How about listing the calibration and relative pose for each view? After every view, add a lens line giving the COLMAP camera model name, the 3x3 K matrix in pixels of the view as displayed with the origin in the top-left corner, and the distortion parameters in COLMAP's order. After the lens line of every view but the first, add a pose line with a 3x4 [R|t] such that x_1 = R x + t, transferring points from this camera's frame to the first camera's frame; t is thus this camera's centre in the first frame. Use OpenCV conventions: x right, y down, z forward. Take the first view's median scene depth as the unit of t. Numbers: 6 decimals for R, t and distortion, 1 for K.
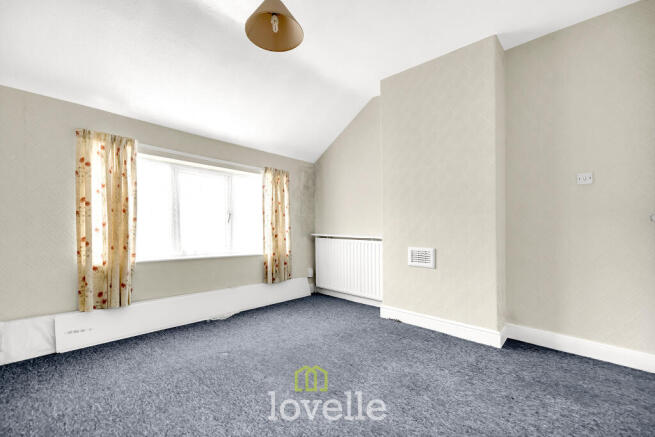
lens RADIAL K [[276.2, 0, 328.6], [0, 276.2, 214.2], [0, 0, 1]] dist [0.000737, 0.000068]
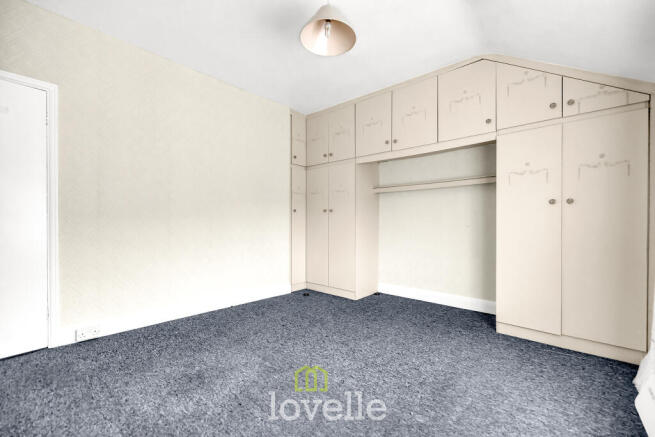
lens RADIAL K [[287.8, 0, 335.8], [0, 287.8, 219.0], [0, 0, 1]] dist [-0.000624, -0.000048]
pose [[-0.999302, -0.028888, -0.023674, -0.115931], [-0.027399, 0.997763, -0.060980, 0.061632], [0.025383, -0.060289, -0.997858, 1.430988]]
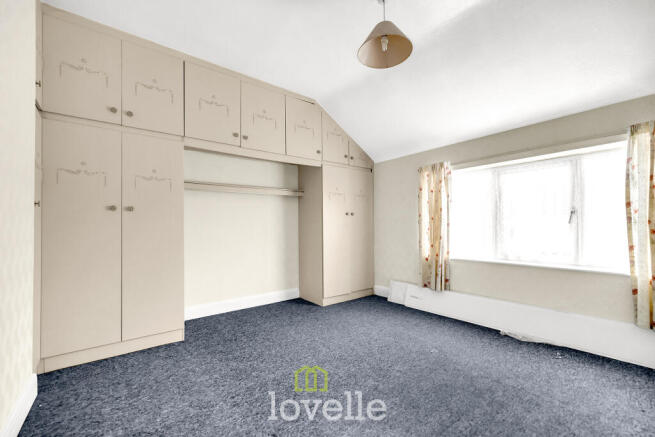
lens RADIAL K [[276.2, 0, 328.6], [0, 276.2, 214.2], [0, 0, 1]] dist [0.000737, 0.000068]
pose [[-0.141513, -0.066244, -0.987718, 0.632217], [0.051111, 0.995939, -0.074118, 0.037786], [0.988616, -0.060972, -0.137552, 0.644868]]
